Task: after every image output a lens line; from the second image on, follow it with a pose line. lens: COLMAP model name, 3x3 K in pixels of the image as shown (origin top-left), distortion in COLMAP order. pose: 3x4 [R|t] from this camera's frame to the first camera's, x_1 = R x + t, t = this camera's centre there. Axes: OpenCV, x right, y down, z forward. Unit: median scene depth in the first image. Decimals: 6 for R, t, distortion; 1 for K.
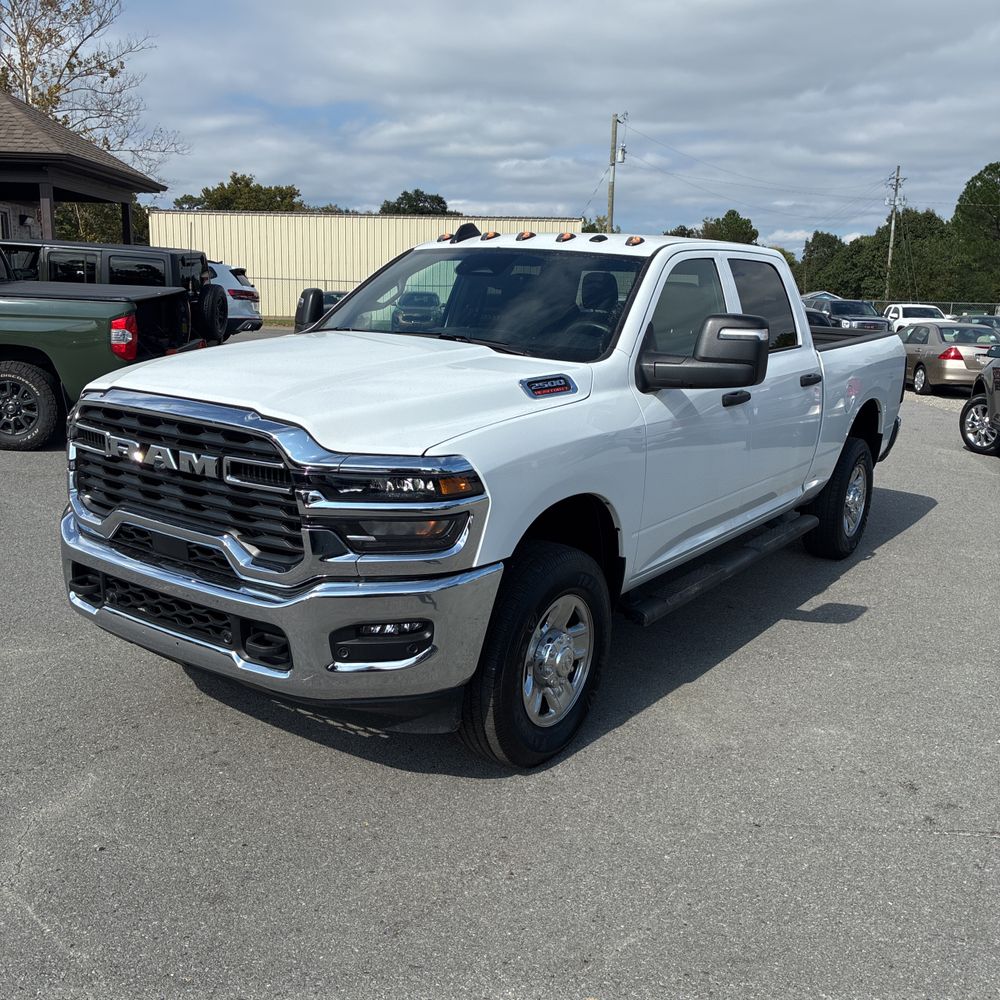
lens RADIAL K [[1012.0, 0, 500.0], [0, 1012.0, 500.0], [0, 0, 1]] dist [0.026544, -0.006405]
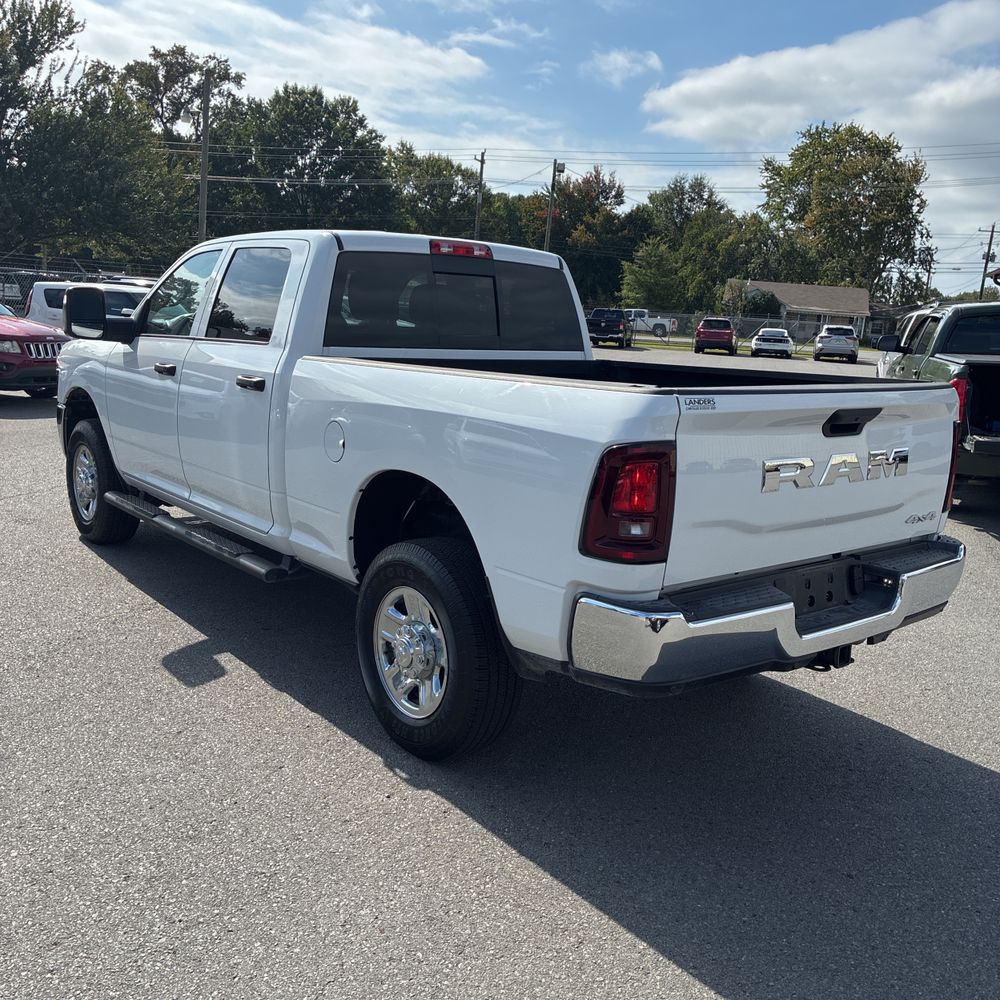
lens RADIAL K [[1012.3, 0, 498.8], [0, 1012.3, 491.7], [0, 0, 1]] dist [0.010305, 0.047662]
pose [[-0.282949, 0.121176, -0.951450, 1.025174], [-0.268489, 0.942322, 0.199859, -0.249287], [0.920790, 0.312004, -0.234094, 1.379569]]
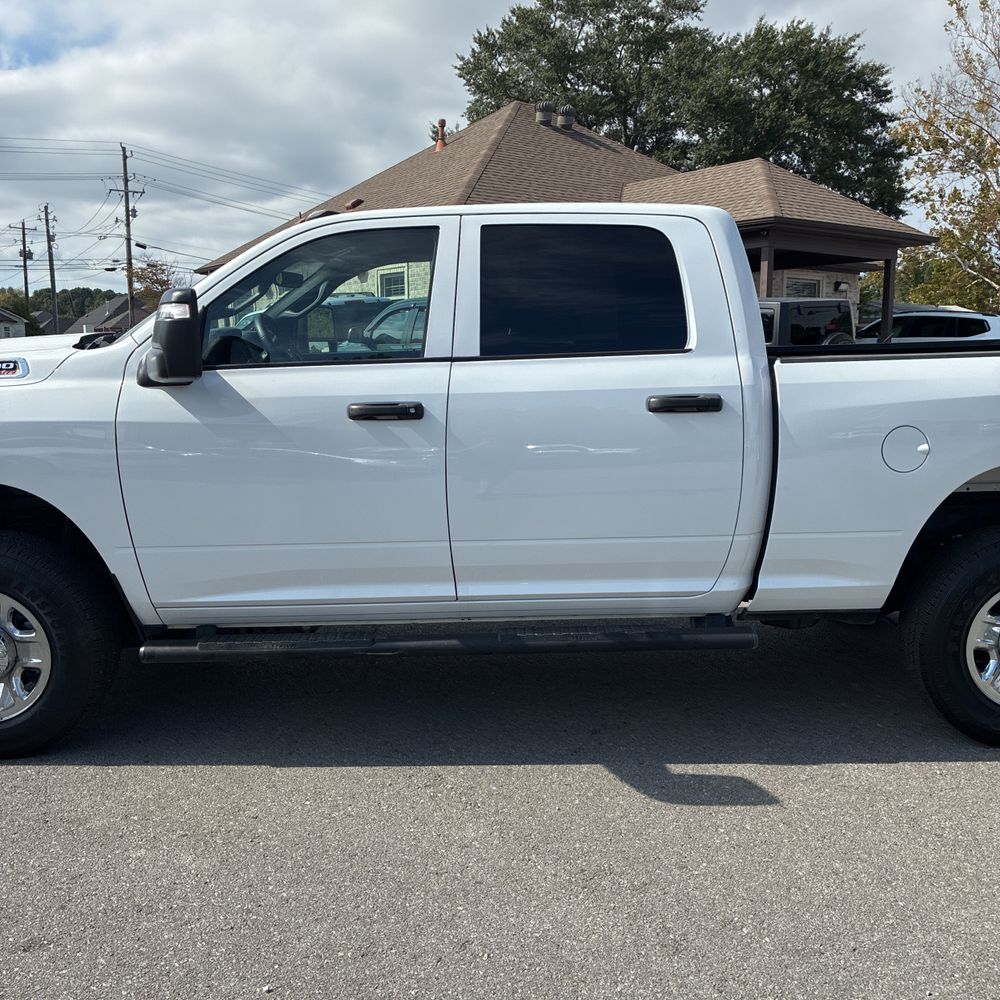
lens RADIAL K [[1016.3, 0, 511.4], [0, 1016.3, 500.2], [0, 0, 1]] dist [0.014835, 0.011301]
pose [[0.593093, 0.094599, -0.799557, 0.735928], [-0.152425, 0.988308, 0.003866, -0.043794], [0.790574, 0.119579, 0.600577, 0.529279]]
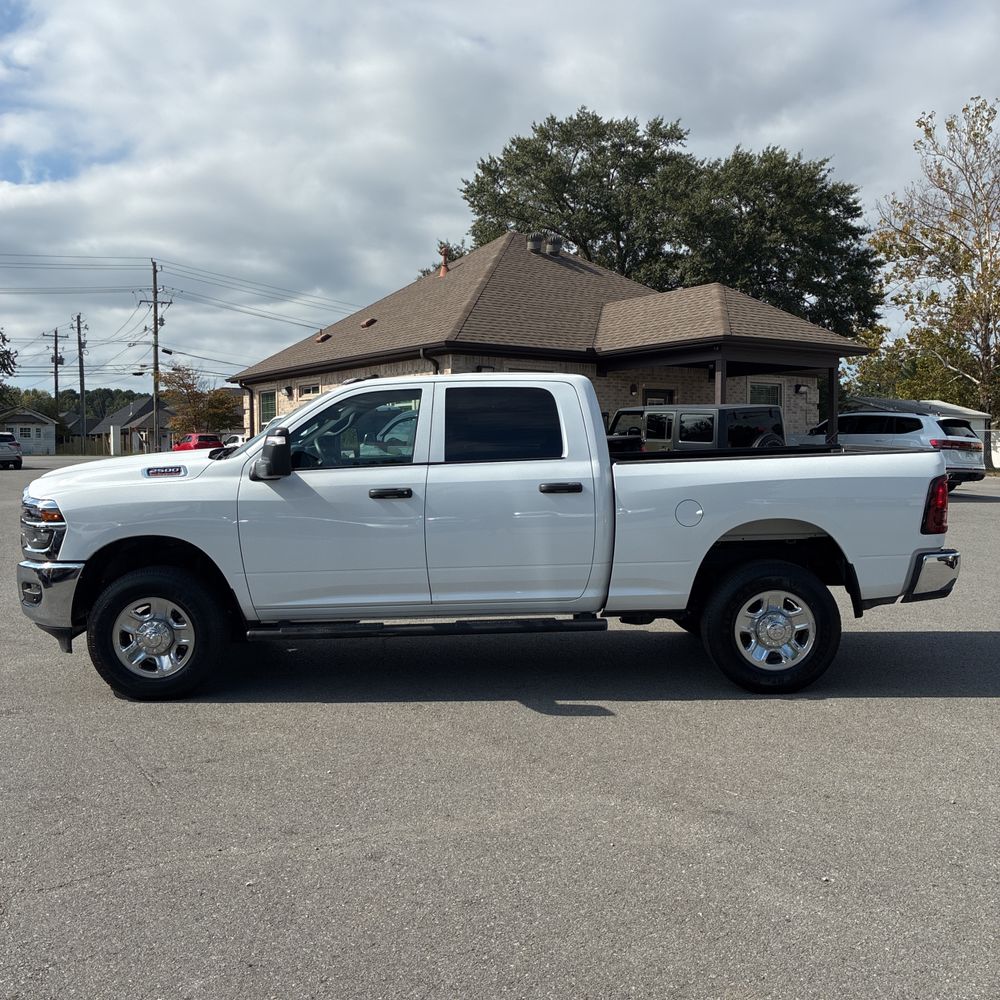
lens RADIAL K [[1021.2, 0, 500.4], [0, 1021.2, 484.4], [0, 0, 1]] dist [0.018413, 0.016171]
pose [[0.576241, 0.003837, -0.817271, 1.150001], [-0.146679, 0.984238, -0.098799, -0.002289], [0.804010, 0.176809, 0.567721, 0.307305]]
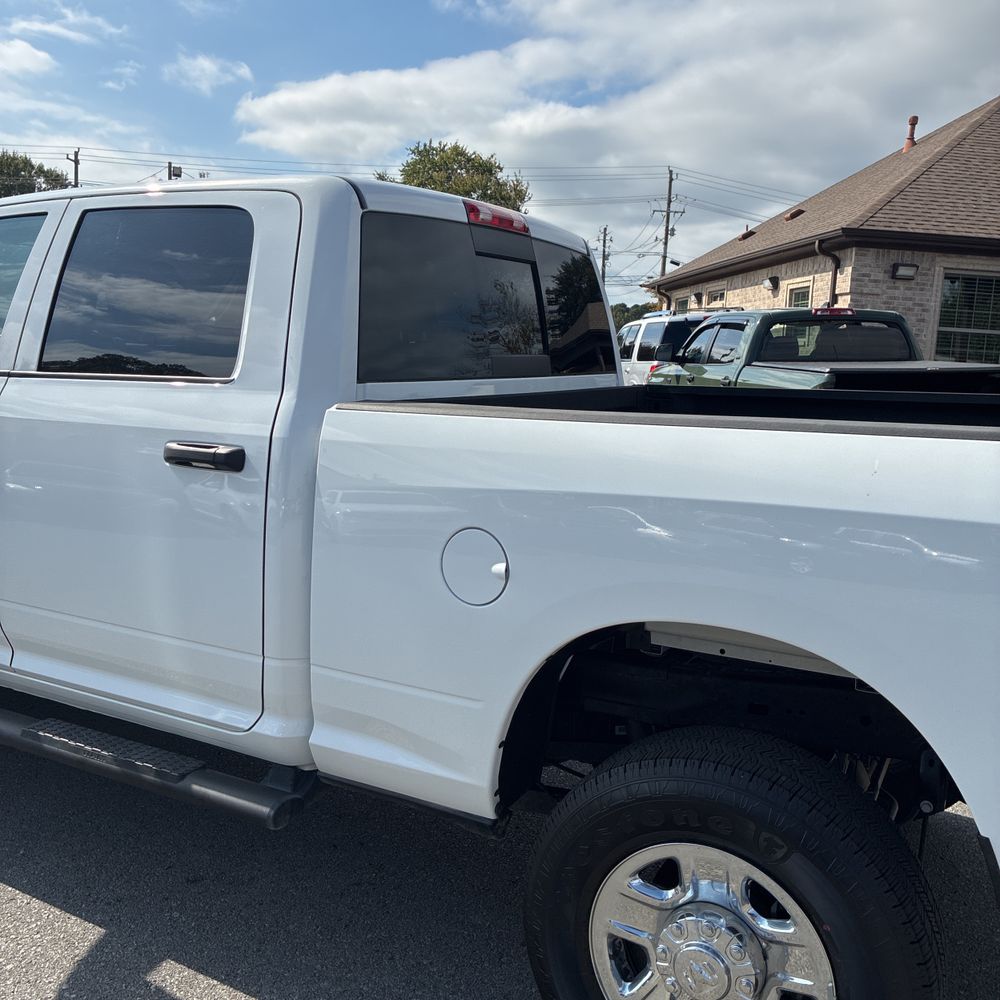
lens RADIAL K [[1014.9, 0, 512.7], [0, 1014.9, 490.8], [0, 0, 1]] dist [0.002082, 0.025230]
pose [[0.102919, 0.114979, -0.988022, 0.737867], [-0.246536, 0.965252, 0.086649, -0.171097], [0.963653, 0.234665, 0.127690, 1.054136]]
